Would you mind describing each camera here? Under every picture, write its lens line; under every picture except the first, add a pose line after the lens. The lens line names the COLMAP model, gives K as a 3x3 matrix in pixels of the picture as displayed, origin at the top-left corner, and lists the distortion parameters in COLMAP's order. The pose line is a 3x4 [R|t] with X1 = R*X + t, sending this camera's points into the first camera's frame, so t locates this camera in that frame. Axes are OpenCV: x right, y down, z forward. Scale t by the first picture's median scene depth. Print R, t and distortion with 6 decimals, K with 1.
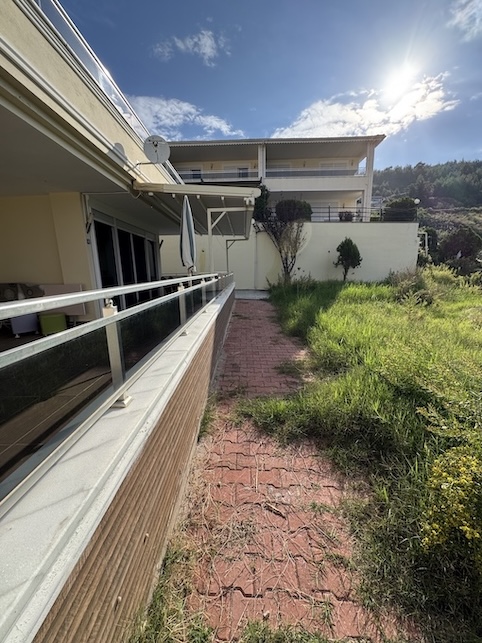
lens RADIAL K [[256.2, 0, 241.0], [0, 256.2, 321.5], [0, 0, 1]] dist [-0.003206, 0.000028]
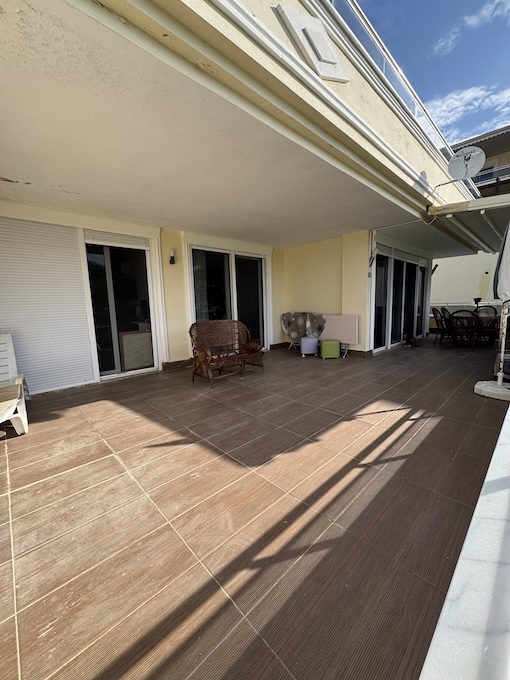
lens RADIAL K [[270.9, 0, 255.0], [0, 270.9, 340.0], [0, 0, 1]] dist [-0.003206, 0.000028]
pose [[0.695236, 0.099753, -0.711826, -0.115064], [-0.128767, 0.991587, 0.013192, -0.004869], [0.707154, 0.082488, 0.702232, -0.085736]]
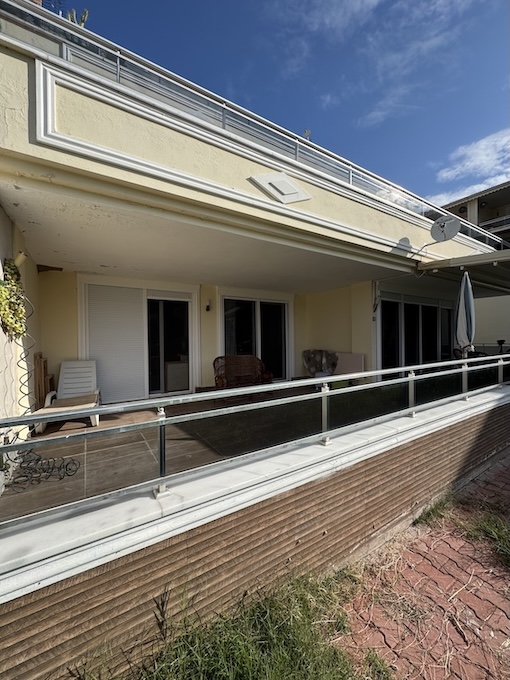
lens RADIAL K [[270.9, 0, 255.0], [0, 270.9, 340.0], [0, 0, 1]] dist [-0.003206, 0.000028]
pose [[0.538224, 0.024533, -0.842445, 0.171398], [-0.166301, 0.983015, -0.077620, -0.031149], [0.826232, 0.181877, 0.533162, -0.106473]]
